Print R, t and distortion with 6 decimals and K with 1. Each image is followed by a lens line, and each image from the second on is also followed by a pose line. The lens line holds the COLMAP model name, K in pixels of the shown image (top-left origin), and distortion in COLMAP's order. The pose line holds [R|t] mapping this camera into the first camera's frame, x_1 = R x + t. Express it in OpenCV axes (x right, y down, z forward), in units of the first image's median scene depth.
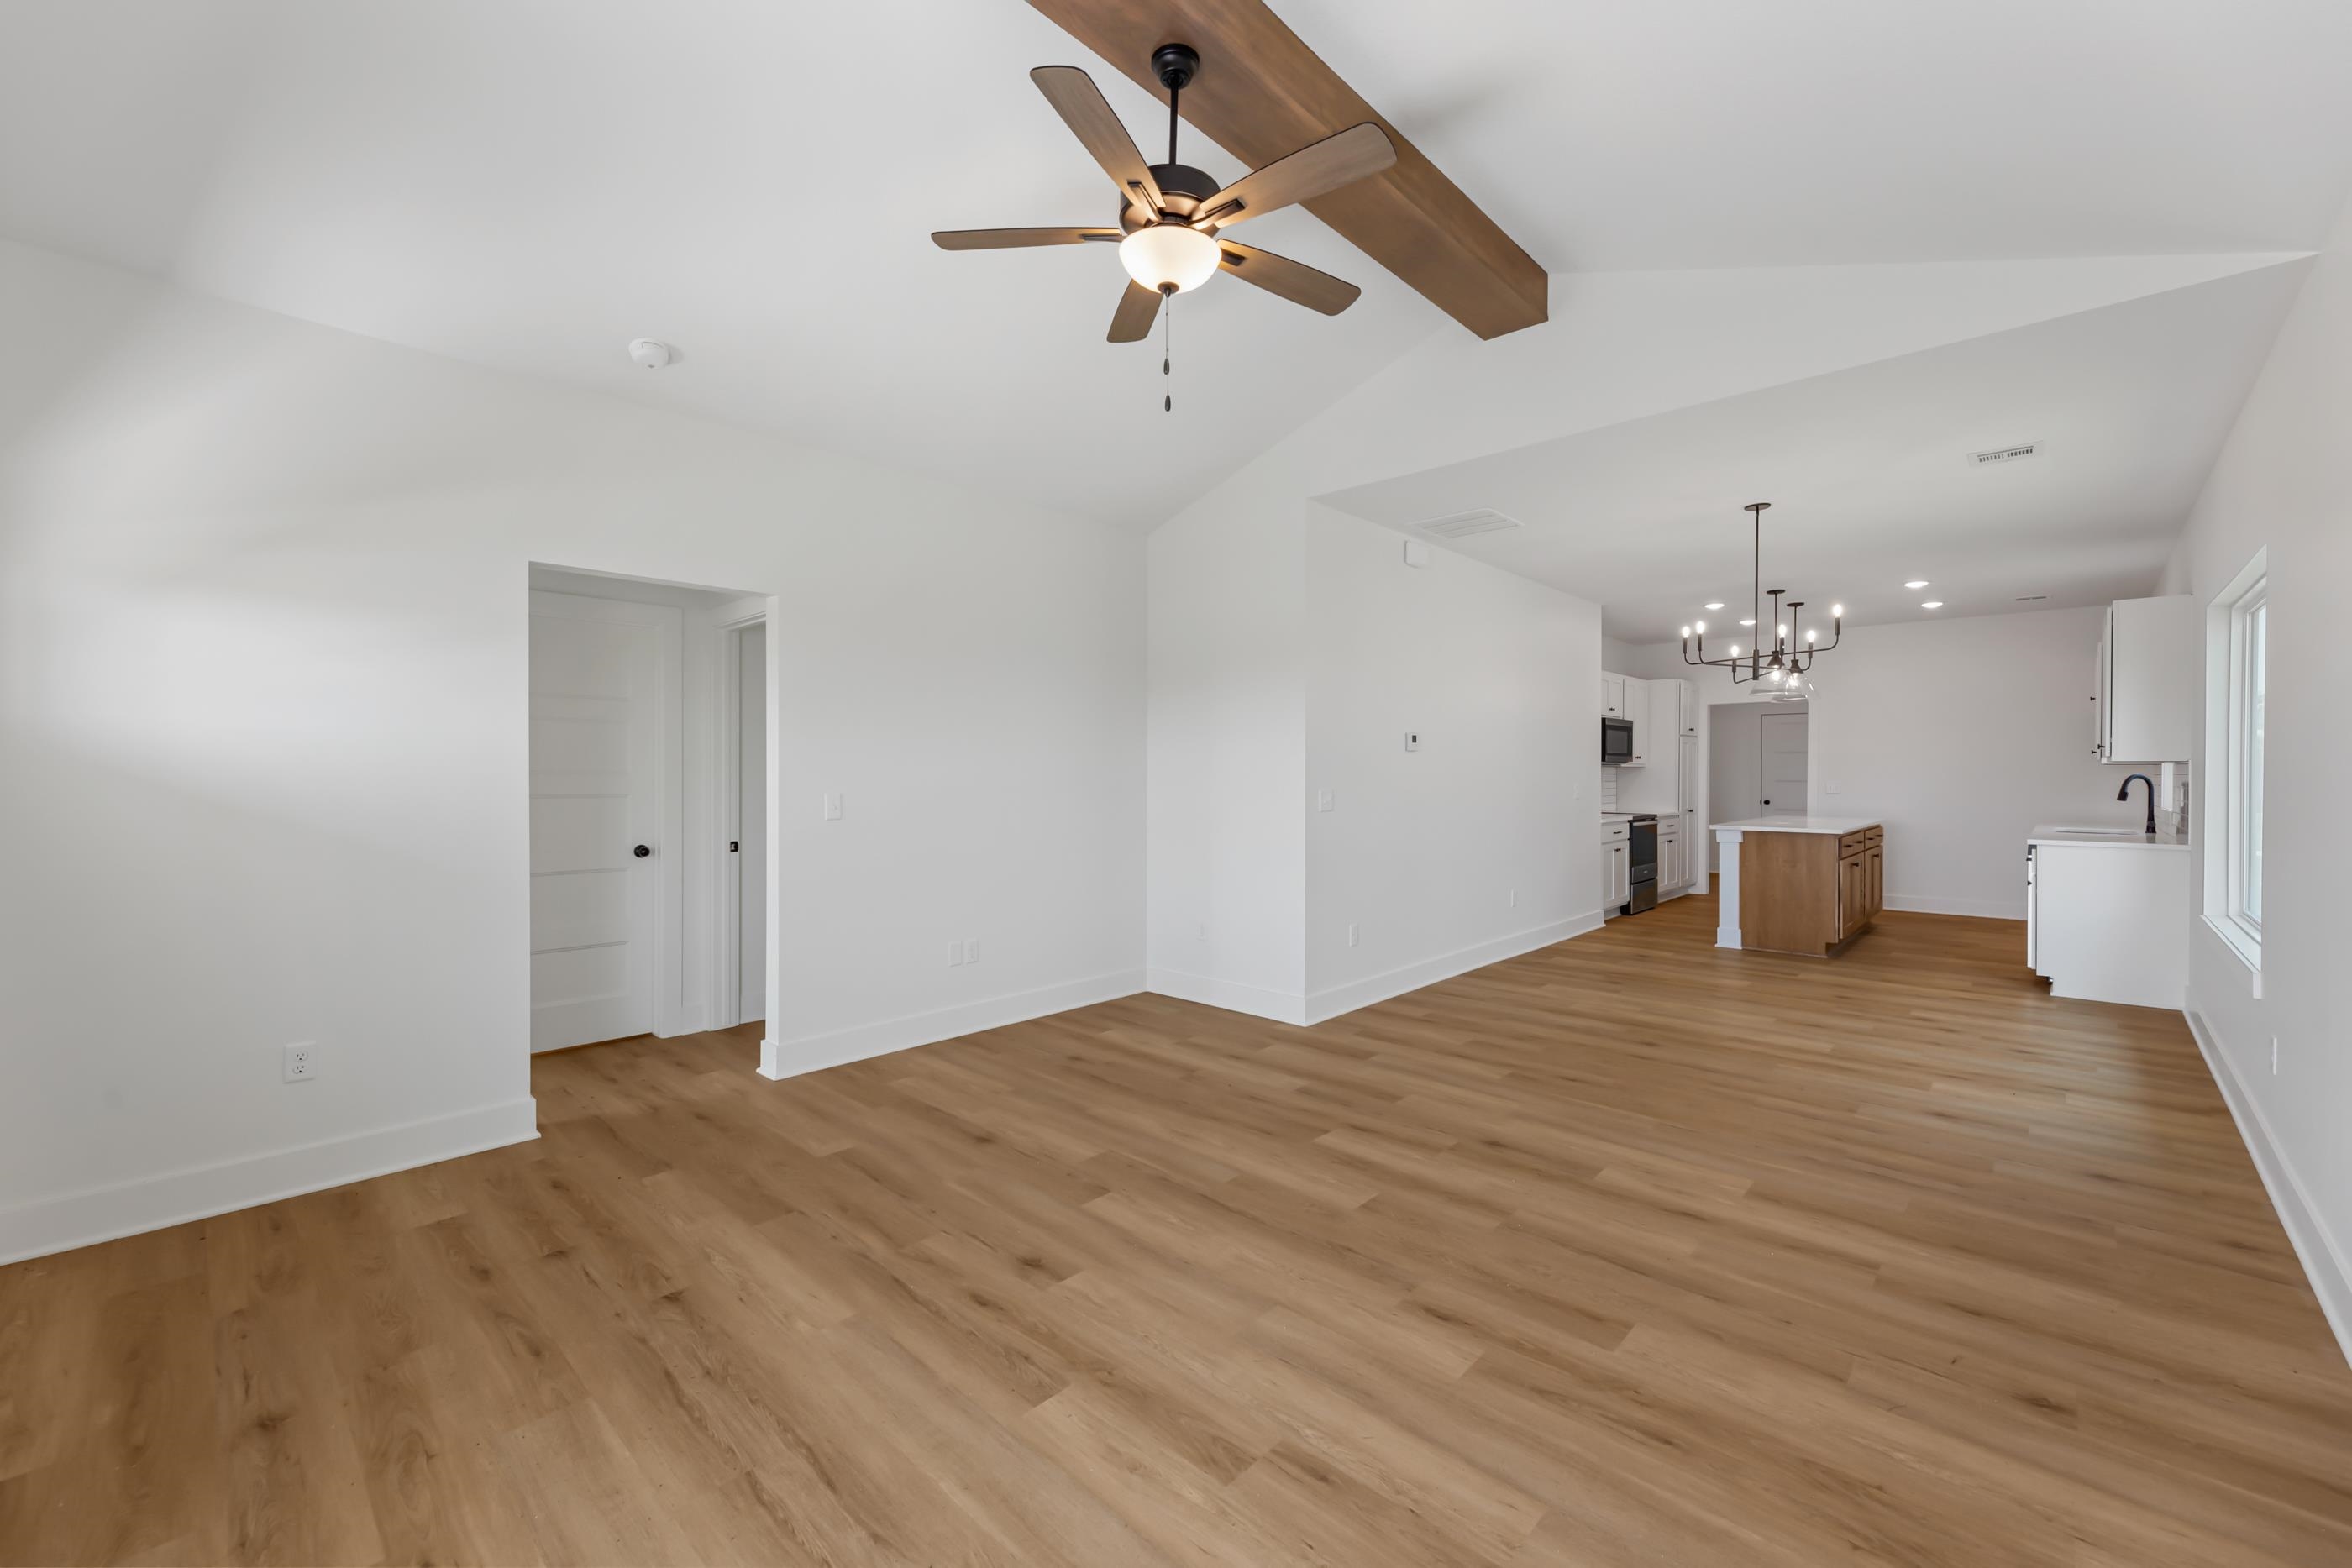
lens RADIAL K [[944.1, 0, 1166.5], [0, 944.1, 784.2], [0, 0, 1]] dist [-0.001466, -0.000906]
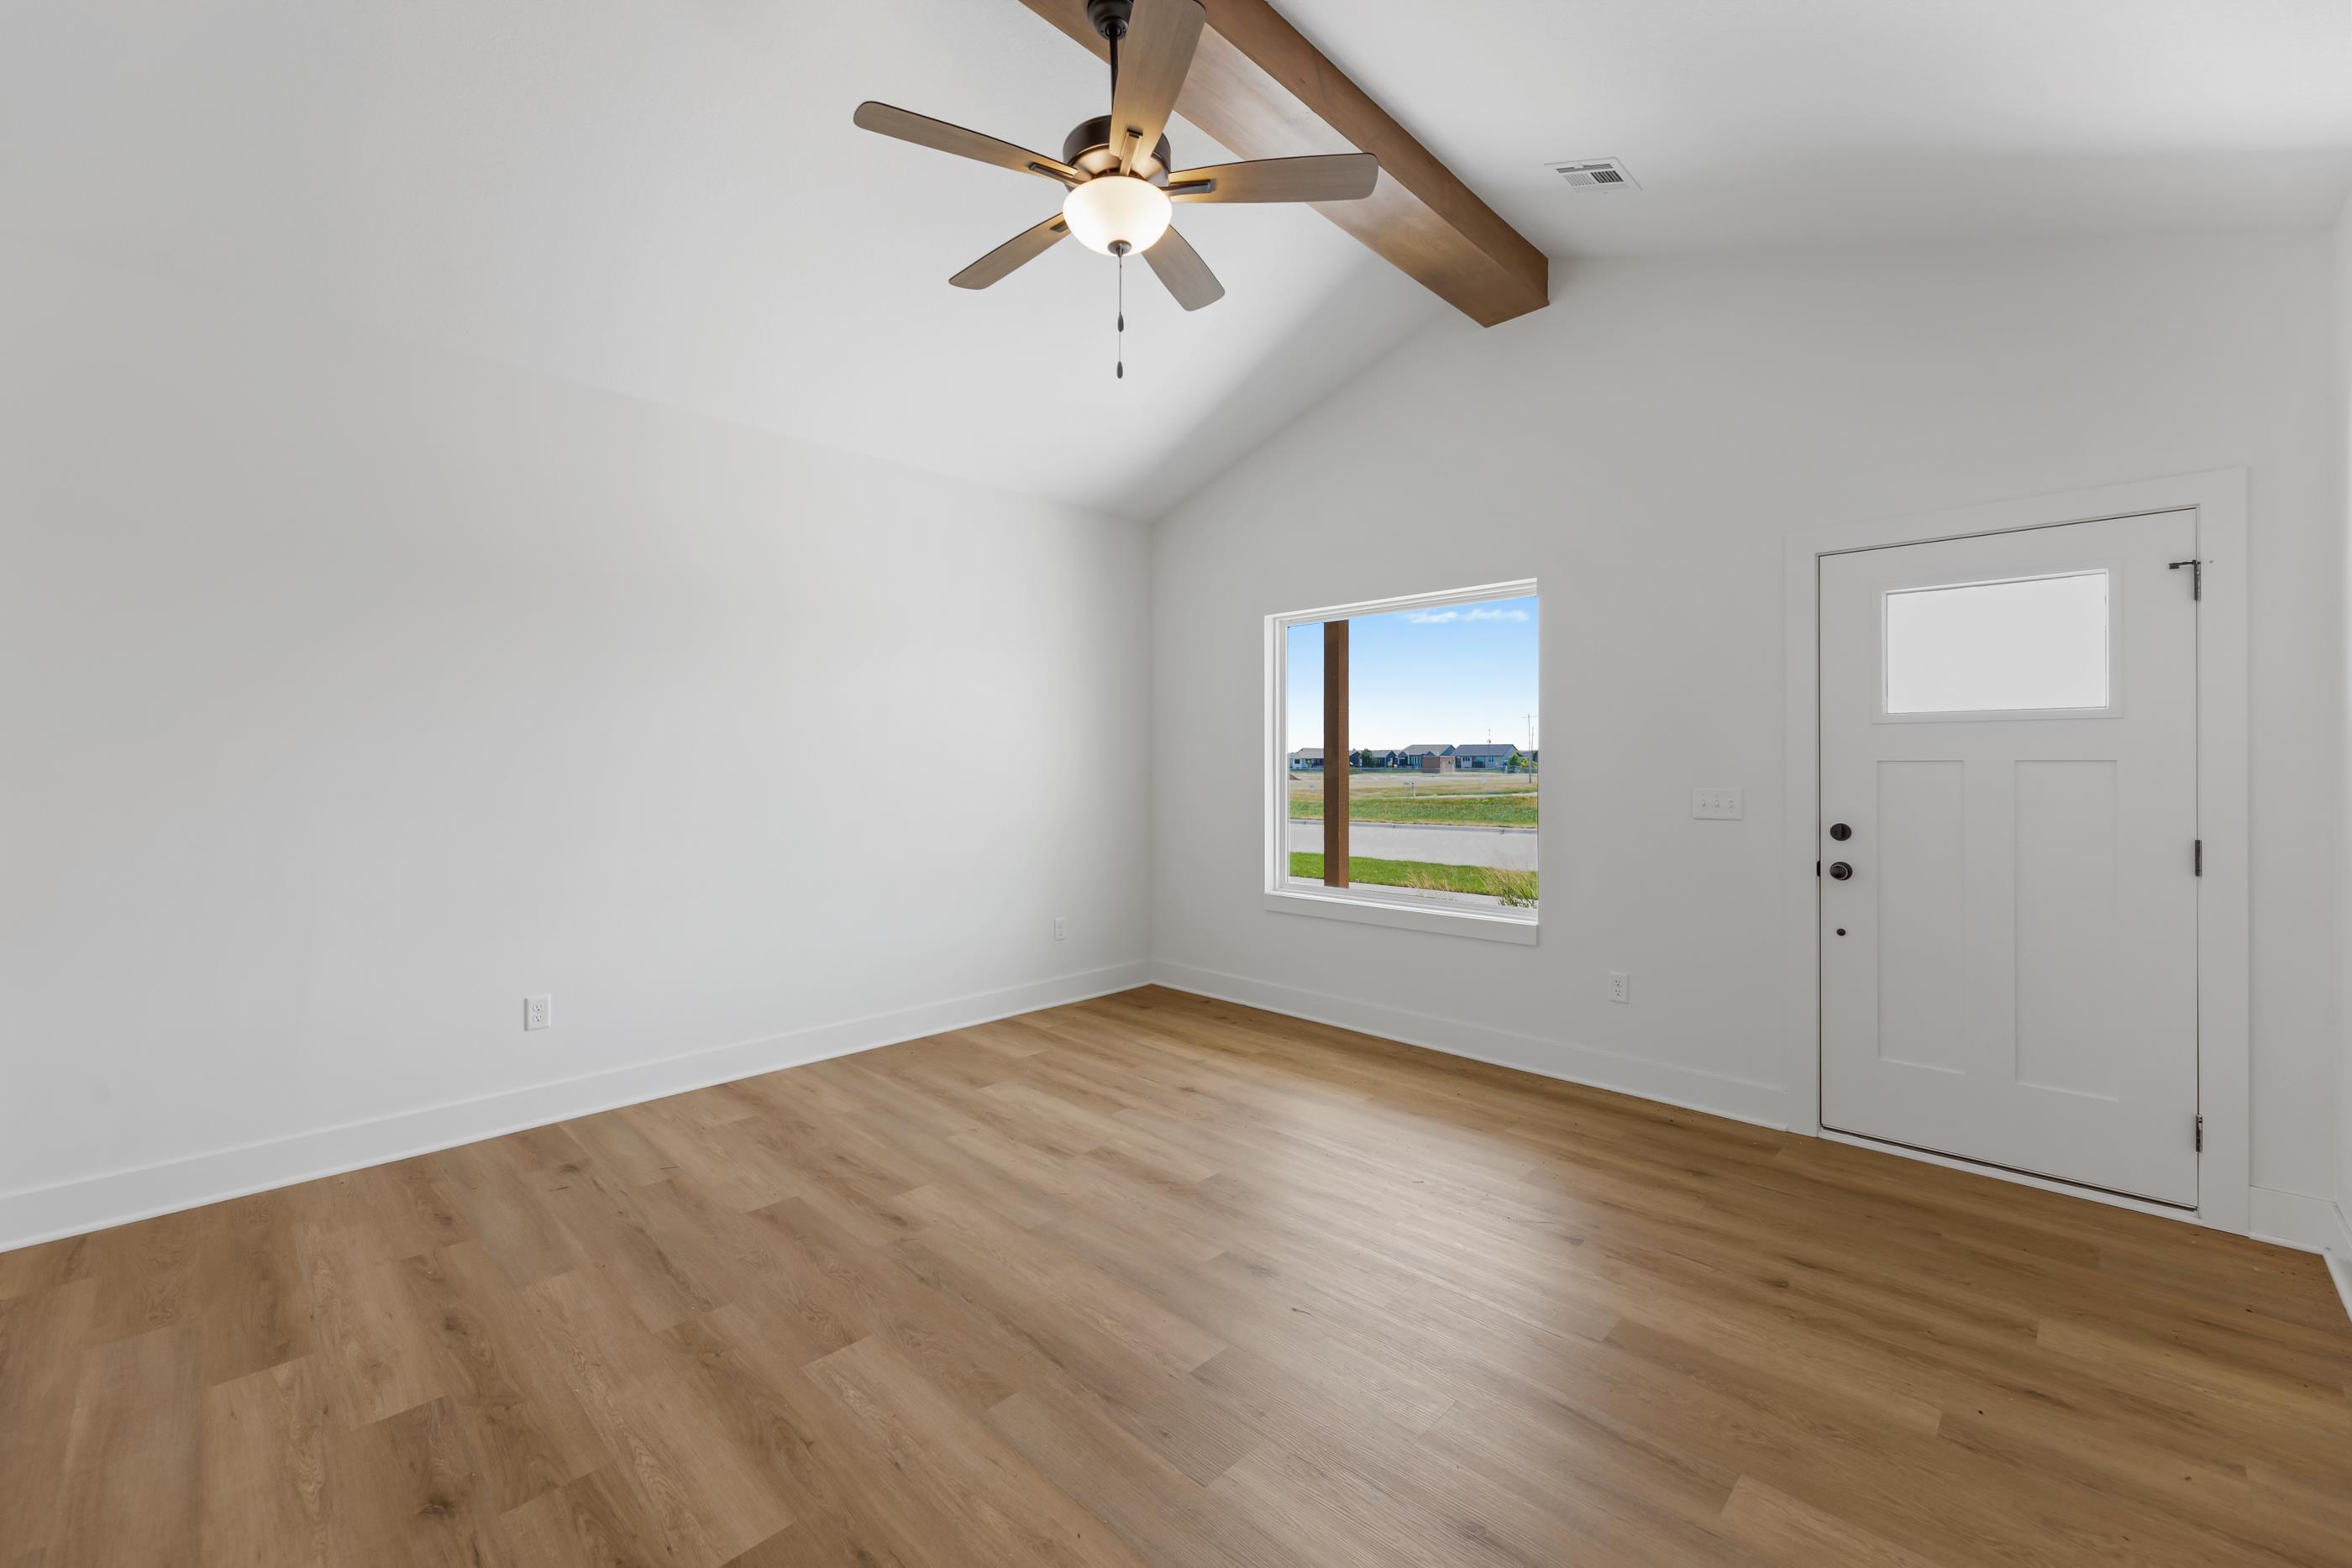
lens RADIAL K [[944.1, 0, 1166.4], [0, 944.1, 776.4], [0, 0, 1]] dist [-0.001466, -0.000906]
pose [[-0.999902, 0.000025, 0.014009, -0.053591], [0.000400, 0.999641, 0.026778, -0.022205], [-0.014003, 0.026781, -0.999543, 1.768619]]
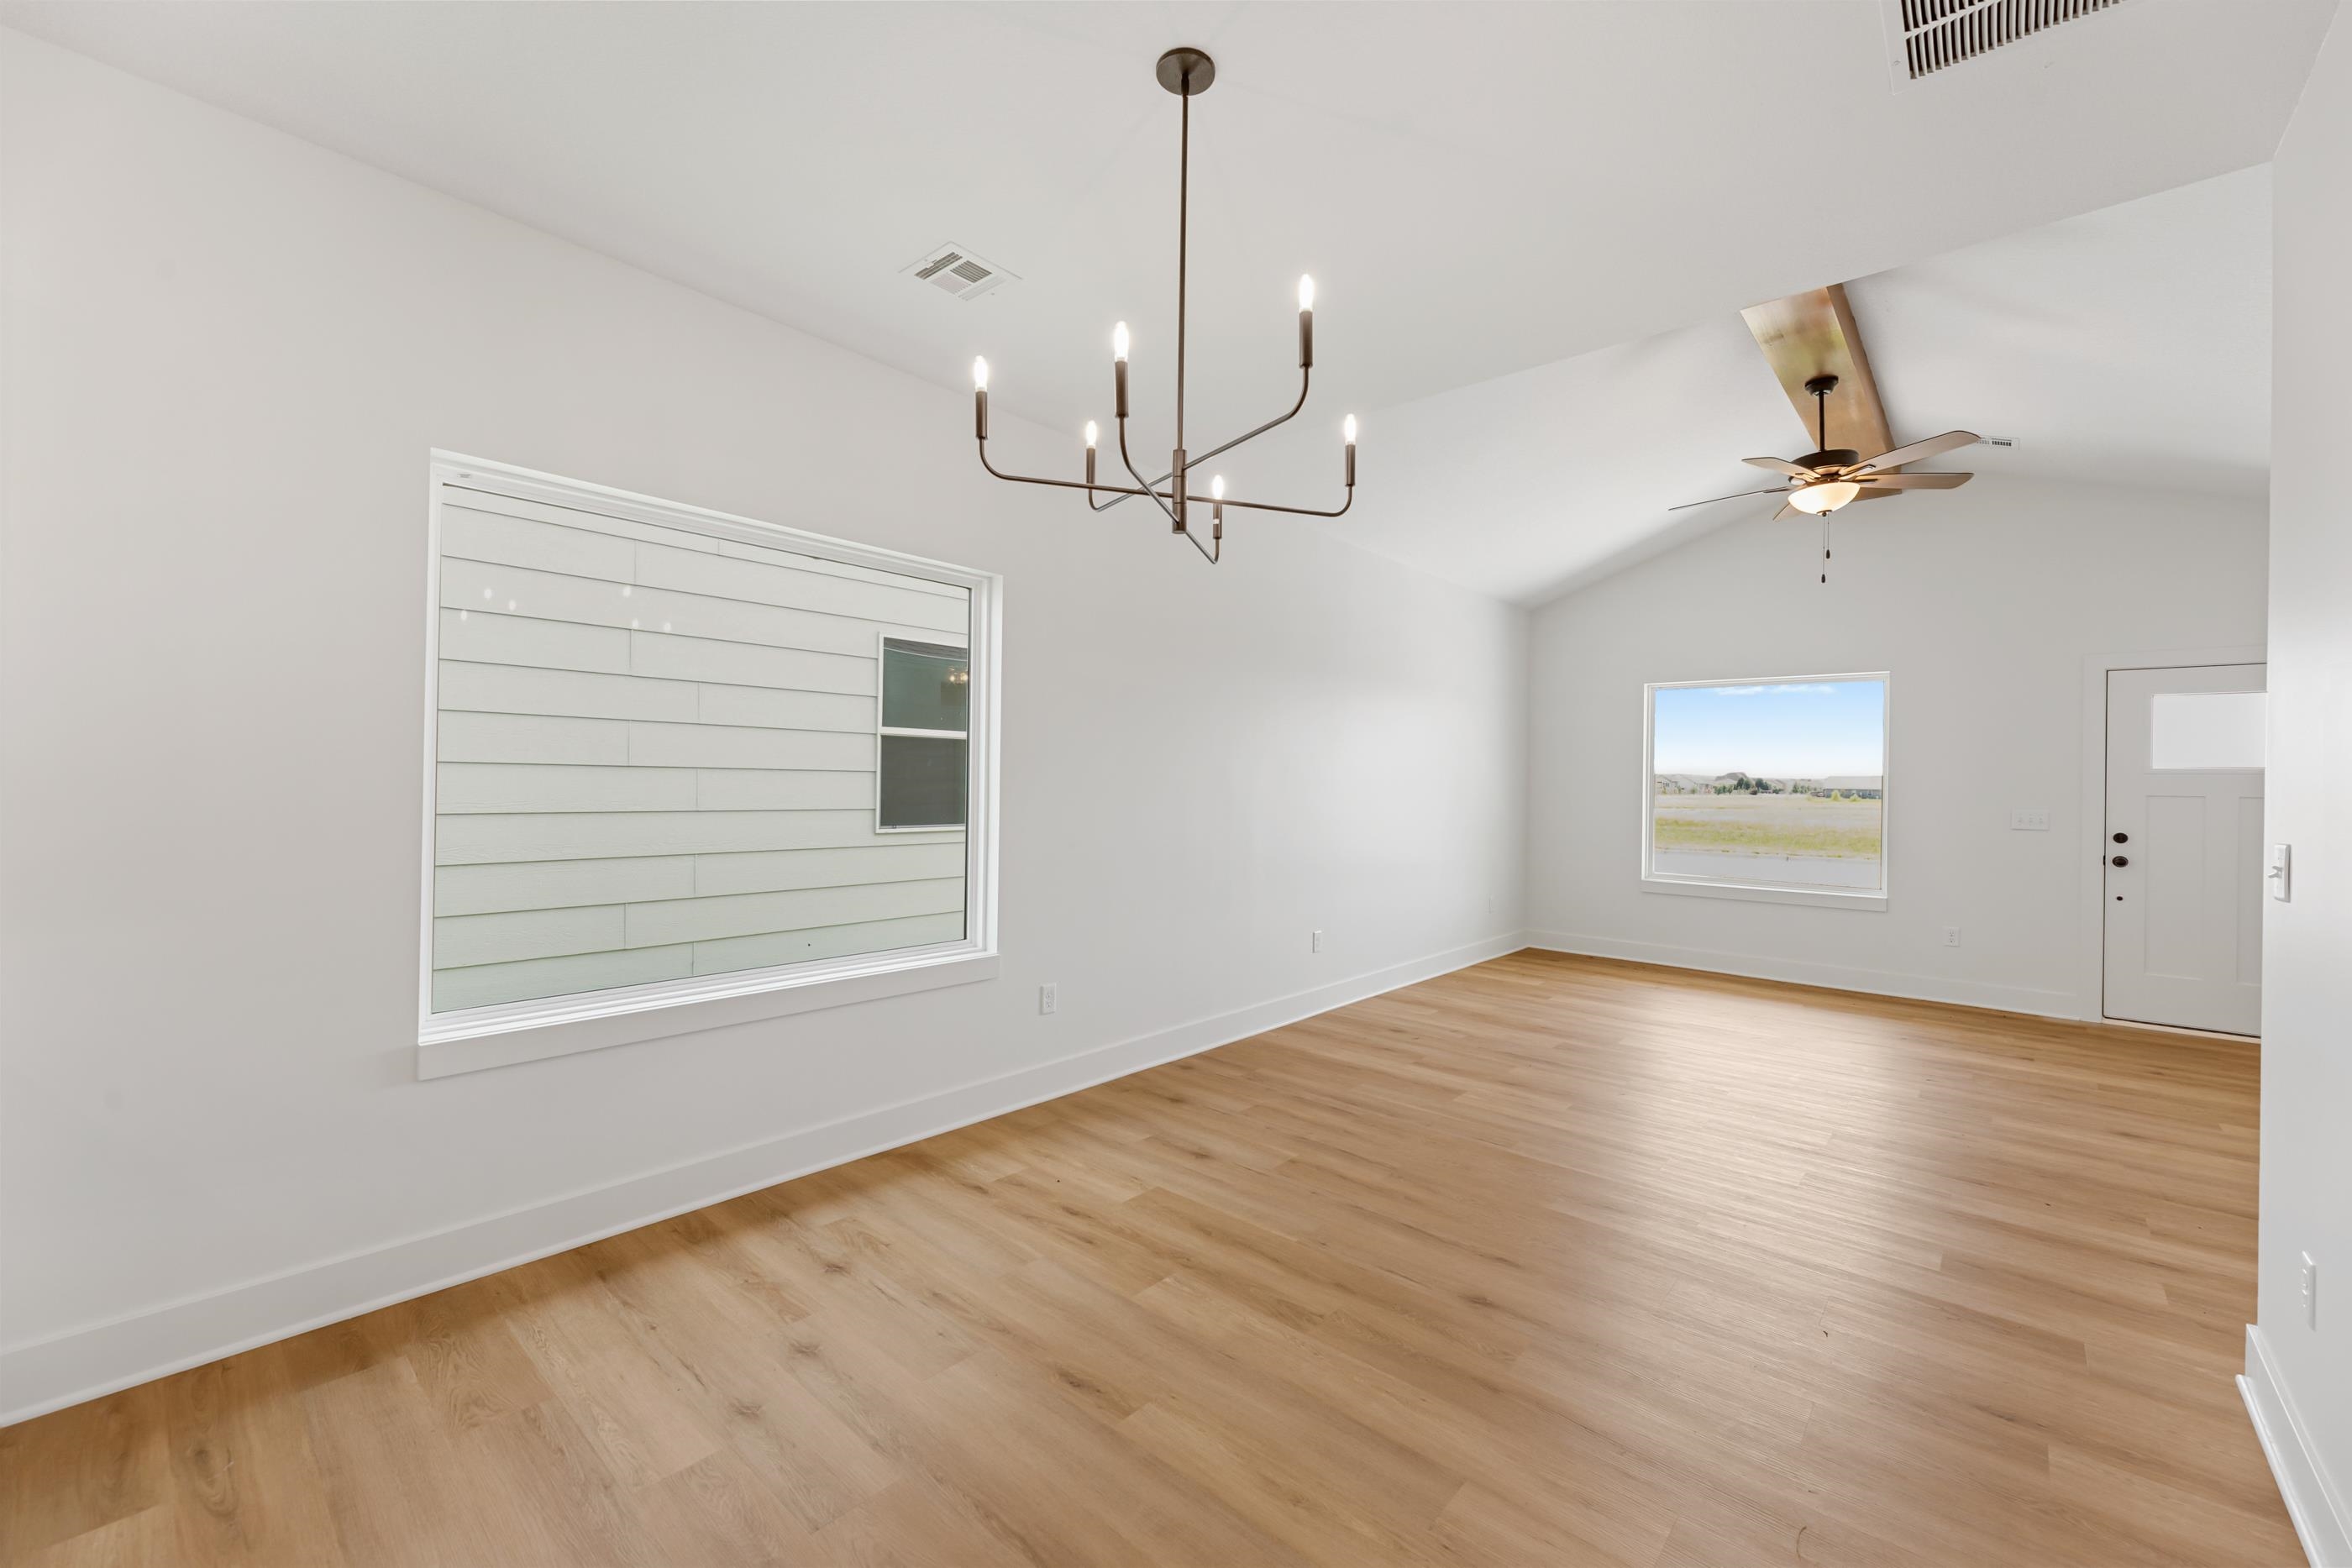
lens RADIAL K [[944.1, 0, 1162.6], [0, 944.1, 786.9], [0, 0, 1]] dist [-0.001466, -0.000906]
pose [[-0.999385, -0.017585, -0.030339, 1.156738], [-0.018275, 0.999577, 0.022626, -0.034898], [0.029928, 0.023166, -0.999284, 2.466119]]
